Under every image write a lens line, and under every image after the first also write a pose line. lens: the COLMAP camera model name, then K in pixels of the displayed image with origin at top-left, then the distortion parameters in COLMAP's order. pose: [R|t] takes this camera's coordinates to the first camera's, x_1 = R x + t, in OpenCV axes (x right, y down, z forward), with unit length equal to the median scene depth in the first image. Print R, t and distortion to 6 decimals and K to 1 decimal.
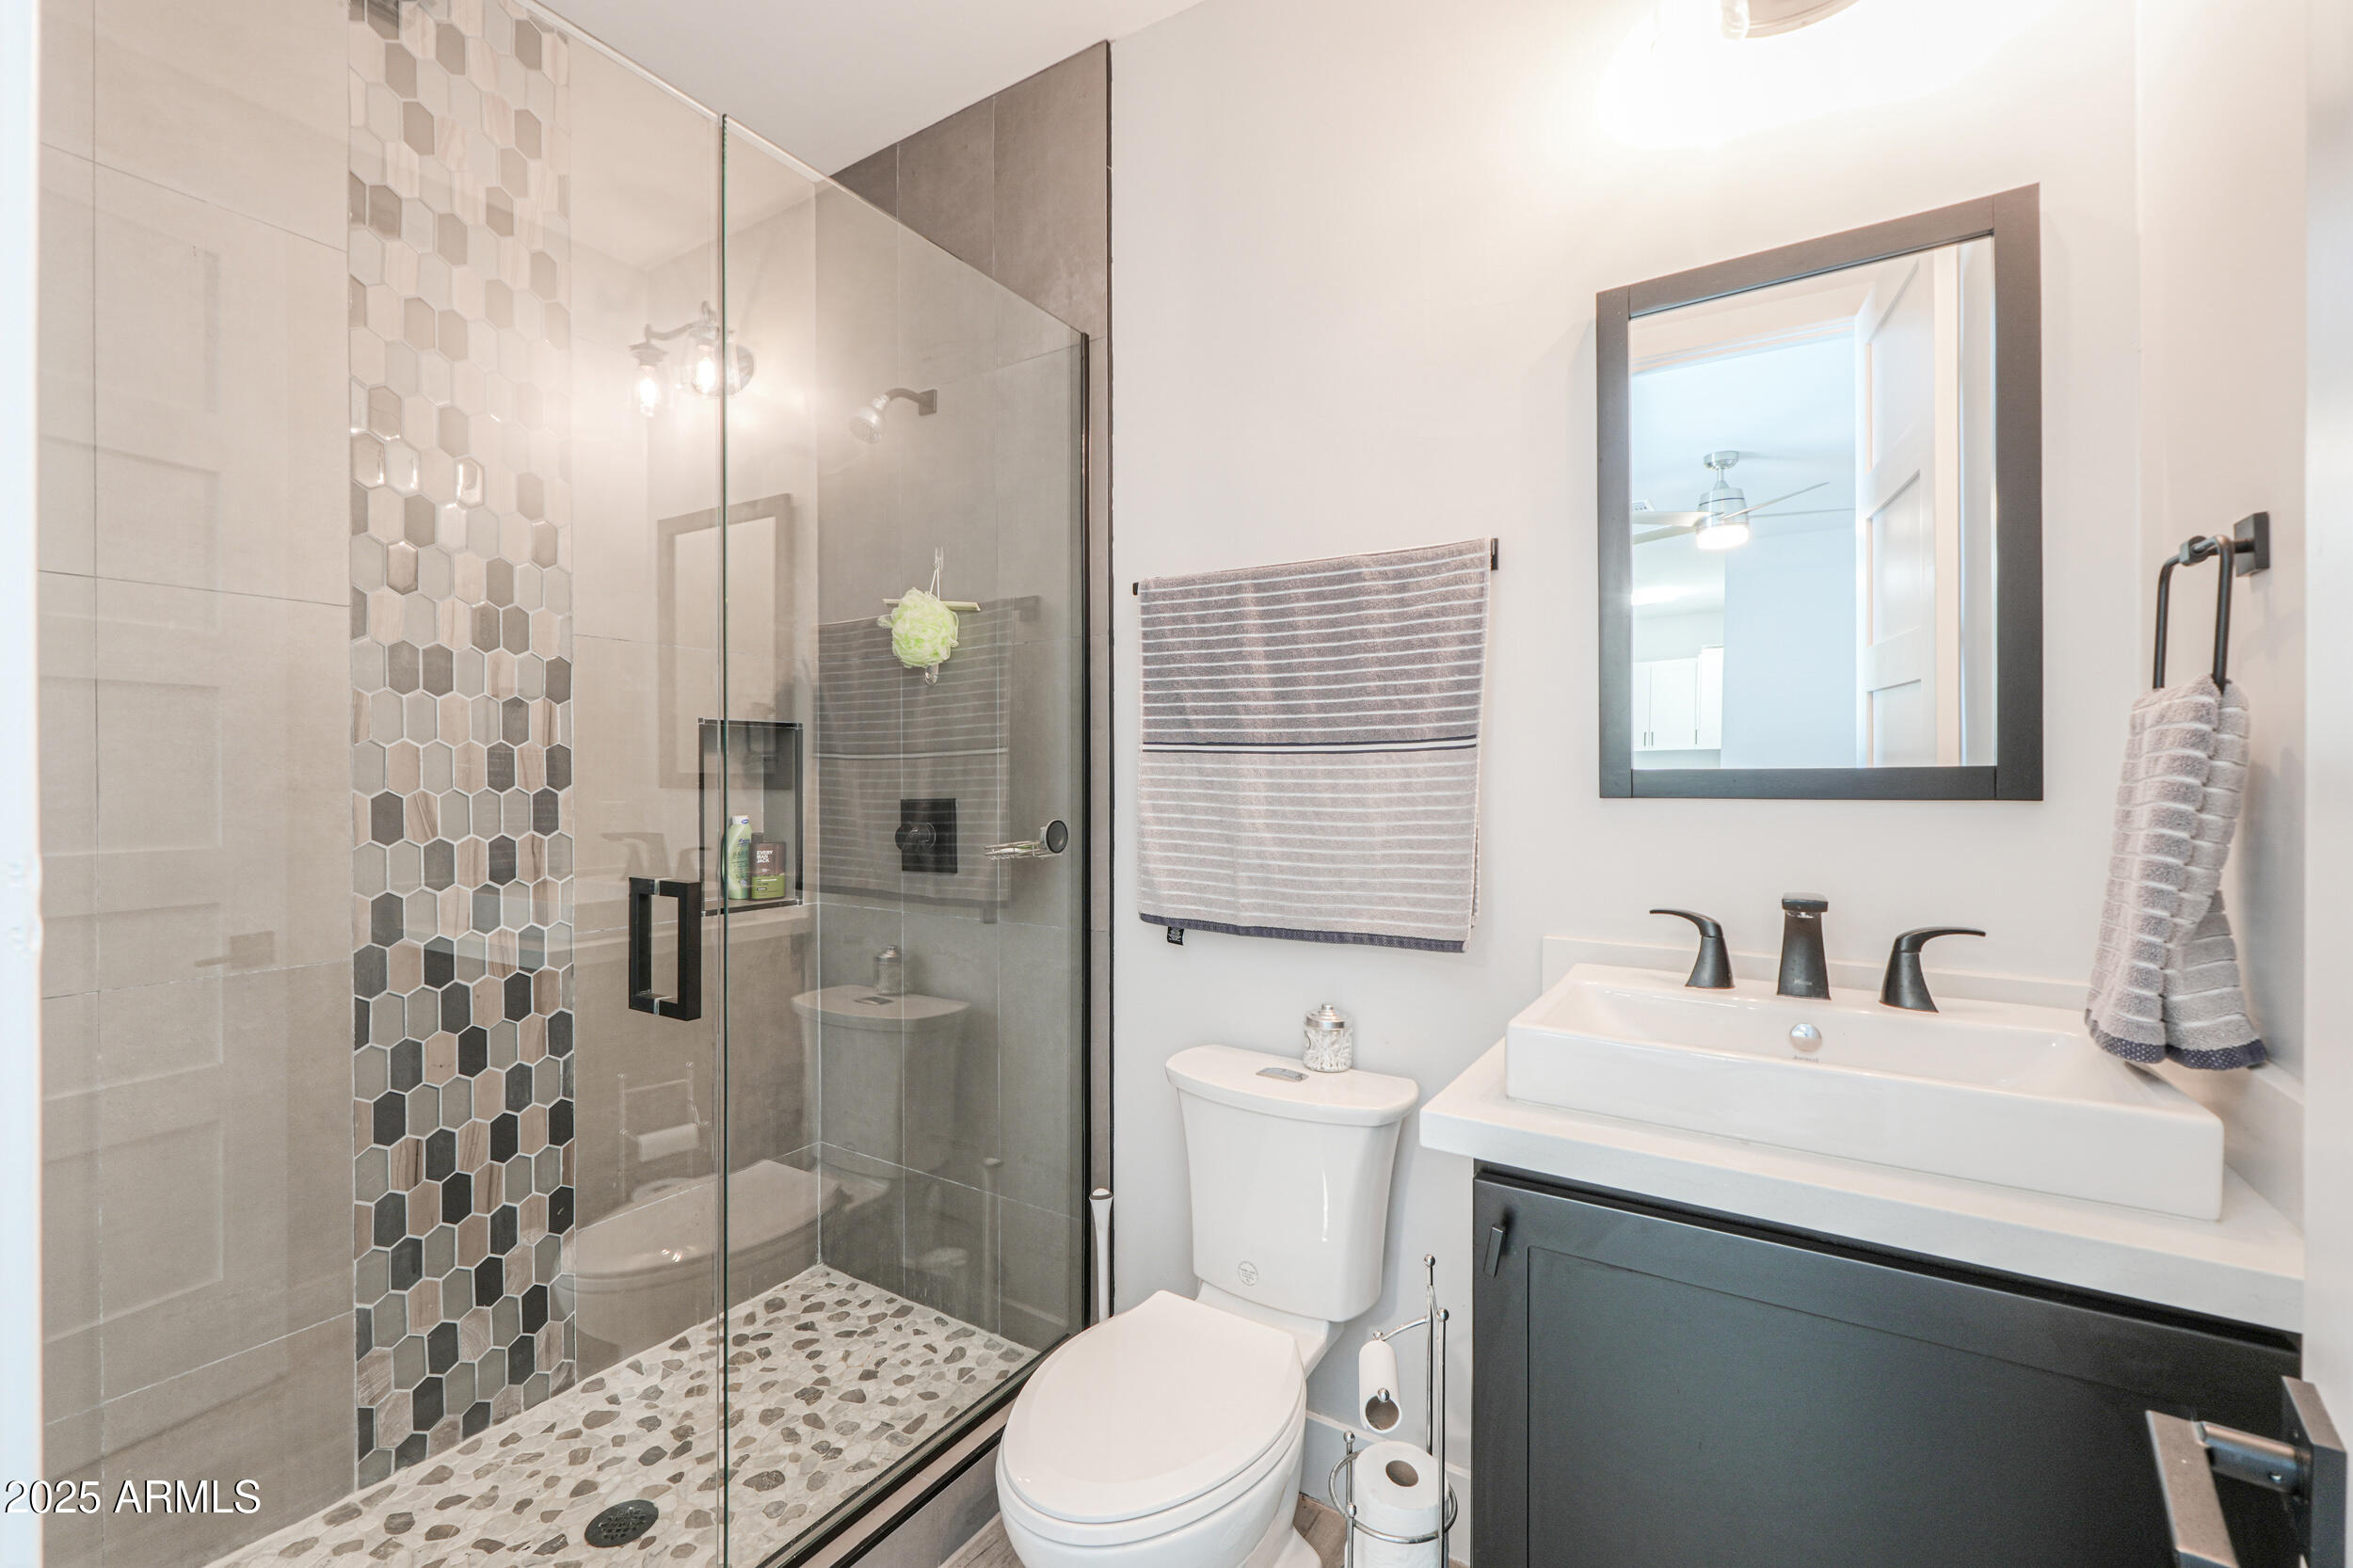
lens RADIAL K [[985.5, 0, 1170.6], [0, 985.5, 775.6], [0, 0, 1]] dist [-0.005256, 0.001169]
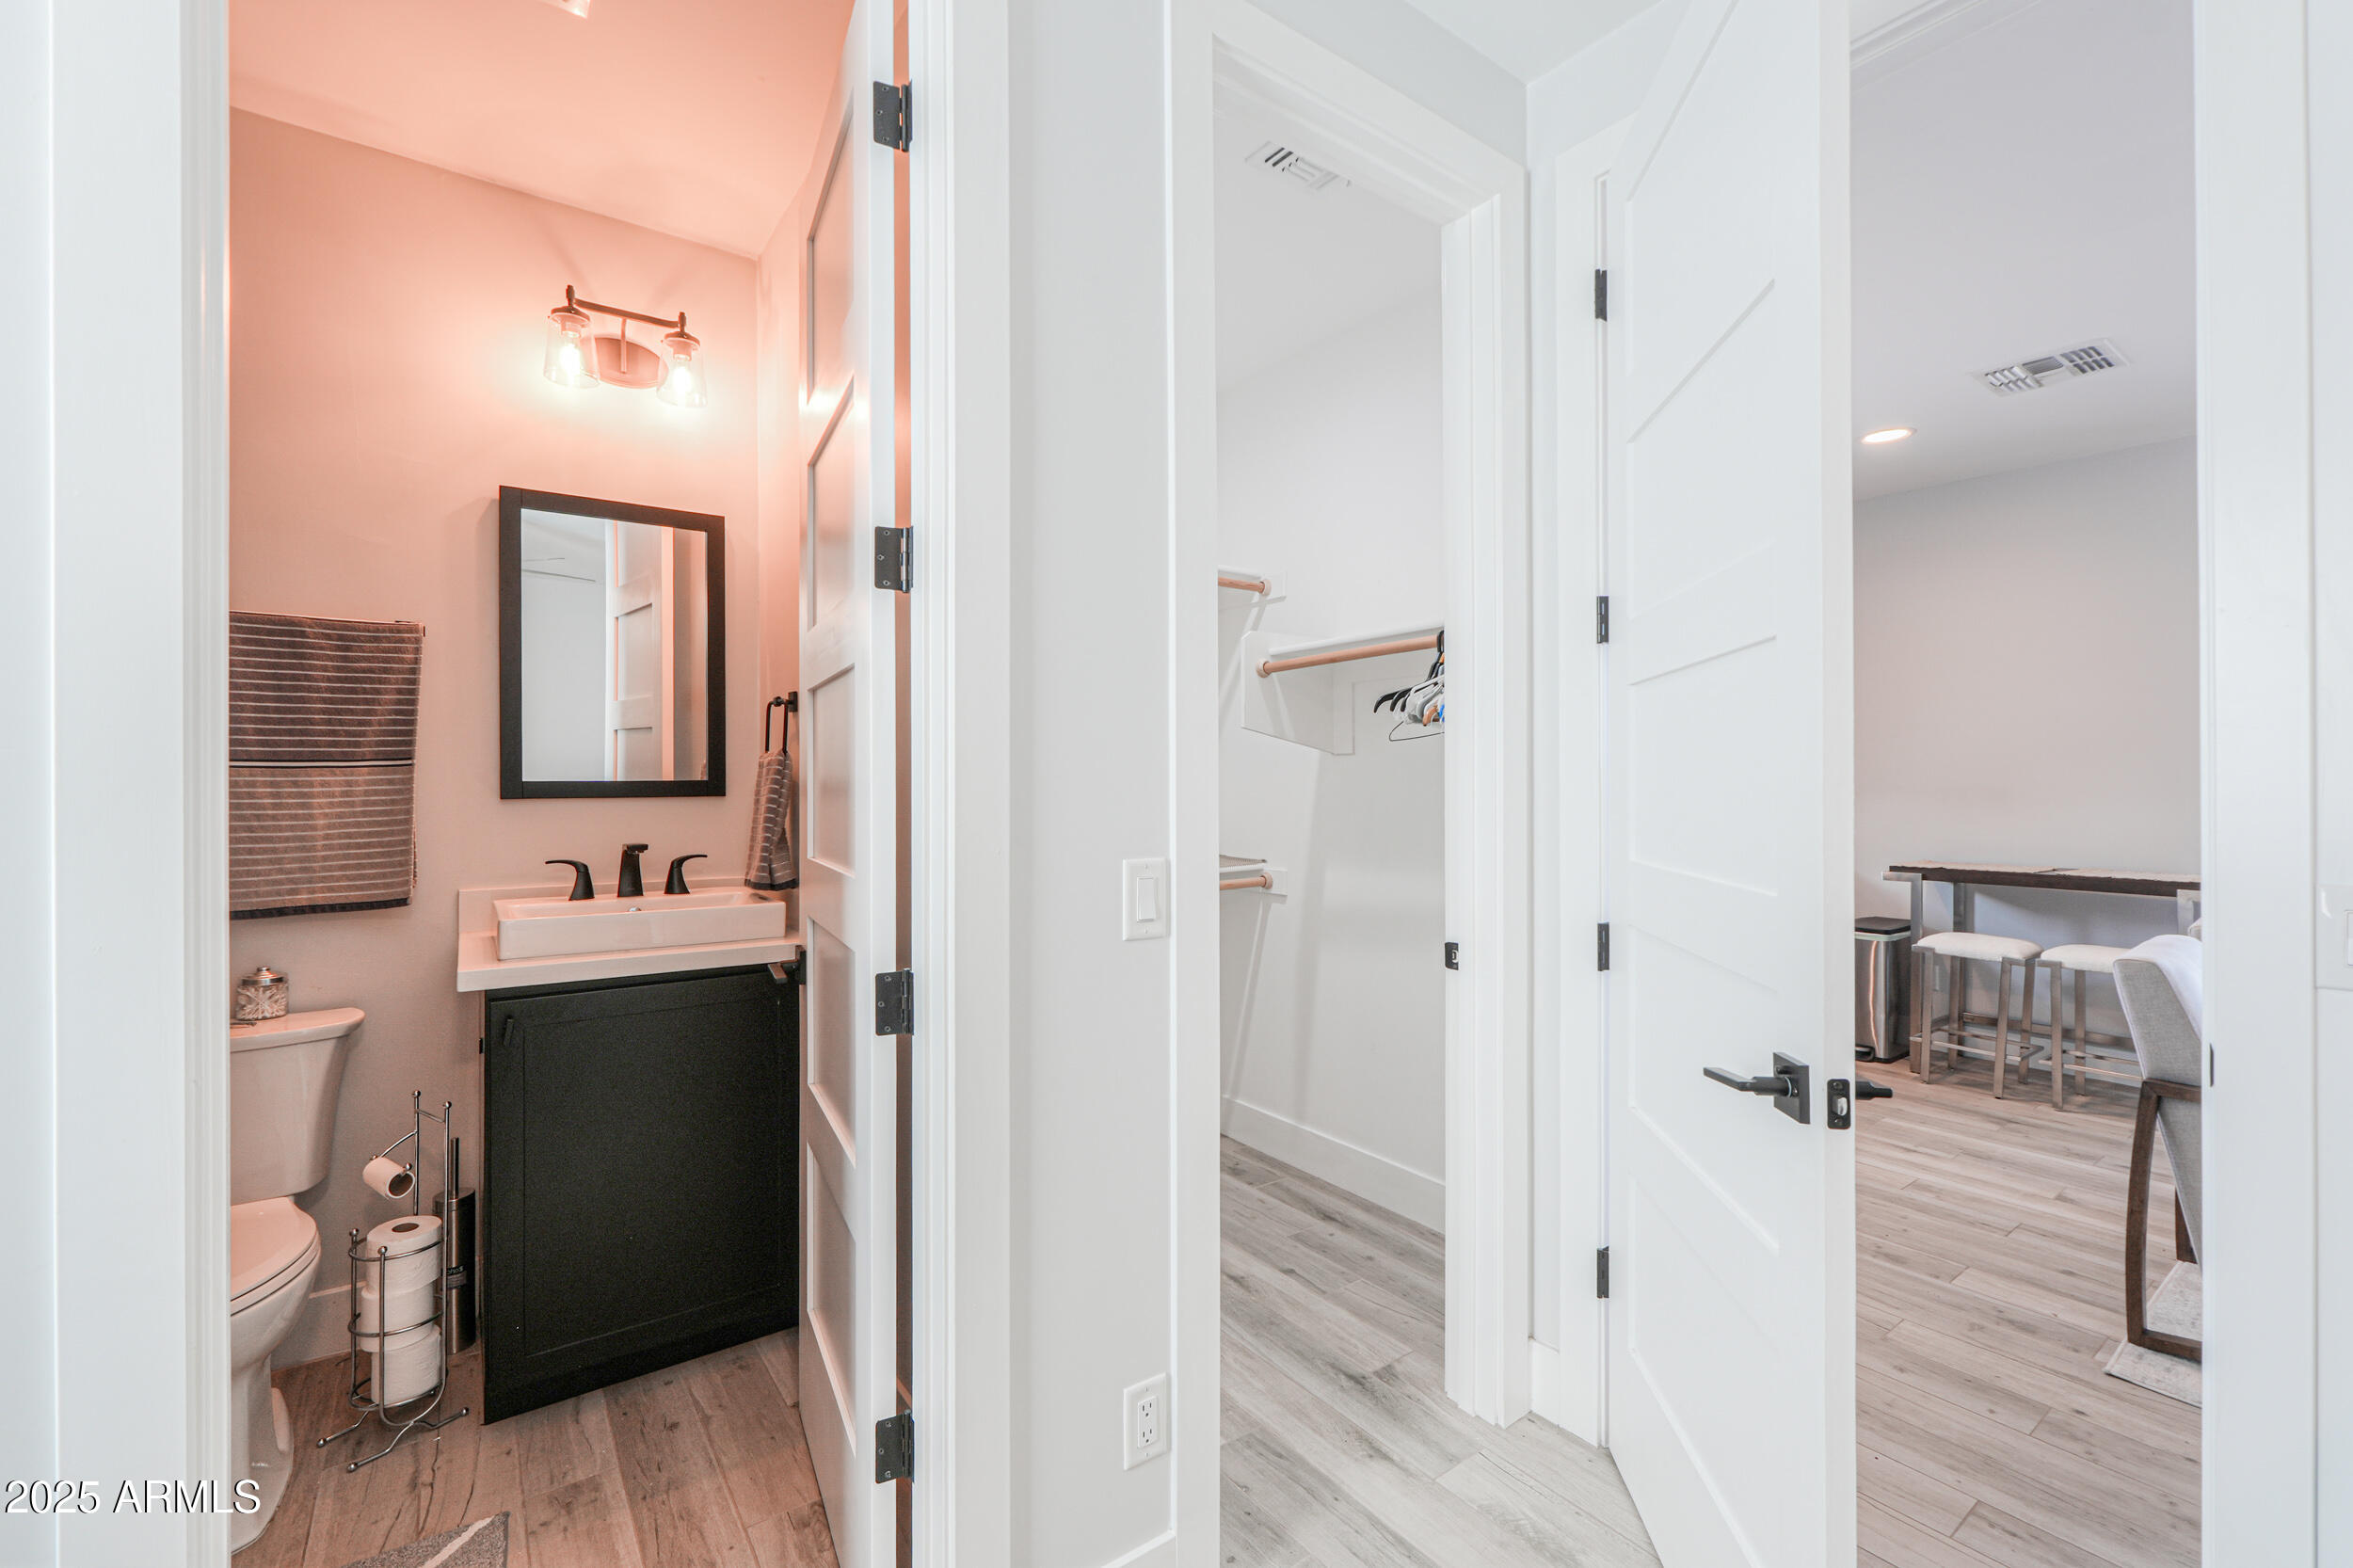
lens RADIAL K [[985.5, 0, 1167.4], [0, 985.5, 783.7], [0, 0, 1]] dist [-0.005256, 0.001169]
pose [[0.373621, 0.000724, 0.927581, -0.626705], [0.001311, 0.999998, -0.001309, 0.001075], [-0.927581, 0.001705, 0.373619, -0.590511]]
